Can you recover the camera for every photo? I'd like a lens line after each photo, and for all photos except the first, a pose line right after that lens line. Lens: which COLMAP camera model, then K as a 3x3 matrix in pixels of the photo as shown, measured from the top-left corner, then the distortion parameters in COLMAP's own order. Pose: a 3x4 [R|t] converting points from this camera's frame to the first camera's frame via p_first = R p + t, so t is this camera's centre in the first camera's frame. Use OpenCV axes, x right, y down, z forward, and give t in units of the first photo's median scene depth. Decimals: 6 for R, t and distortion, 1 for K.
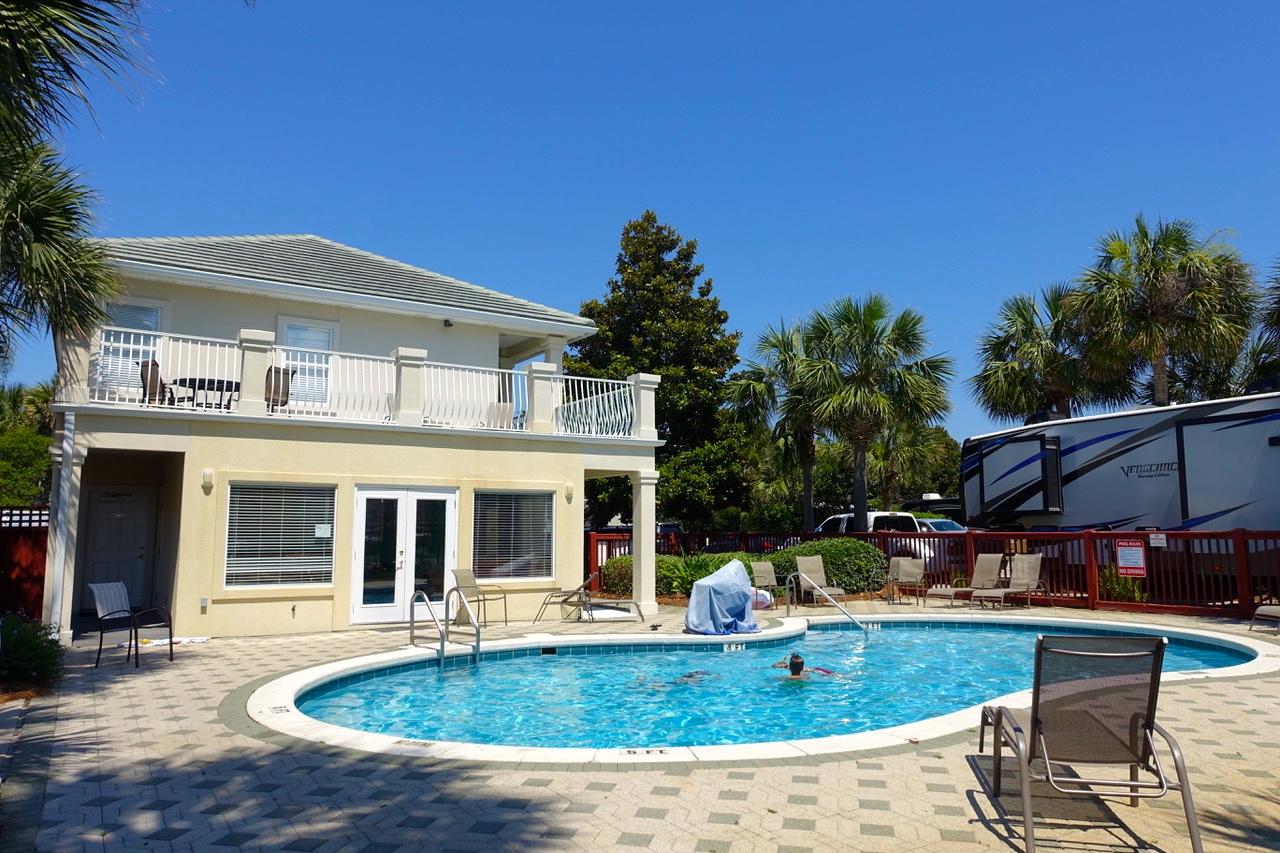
lens RADIAL K [[861.4, 0, 635.6], [0, 861.4, 424.0], [0, 0, 1]] dist [-0.012376, -0.002057]
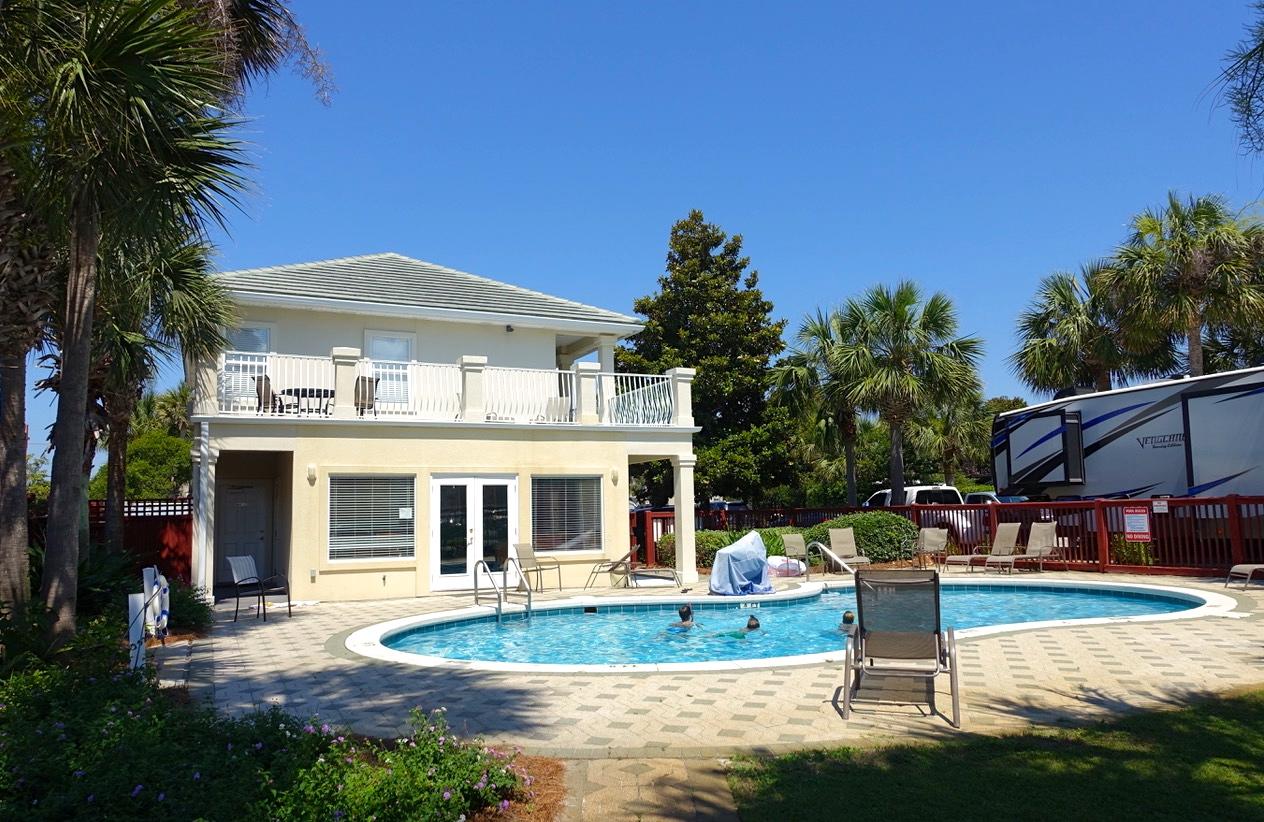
lens RADIAL K [[899.8, 0, 634.5], [0, 899.8, 420.1], [0, 0, 1]] dist [-0.023669, 0.004501]
pose [[0.992420, -0.031744, -0.118721, 0.090897], [0.034204, 0.999239, 0.018739, -0.015240], [0.118036, -0.022658, 0.992751, -0.172996]]
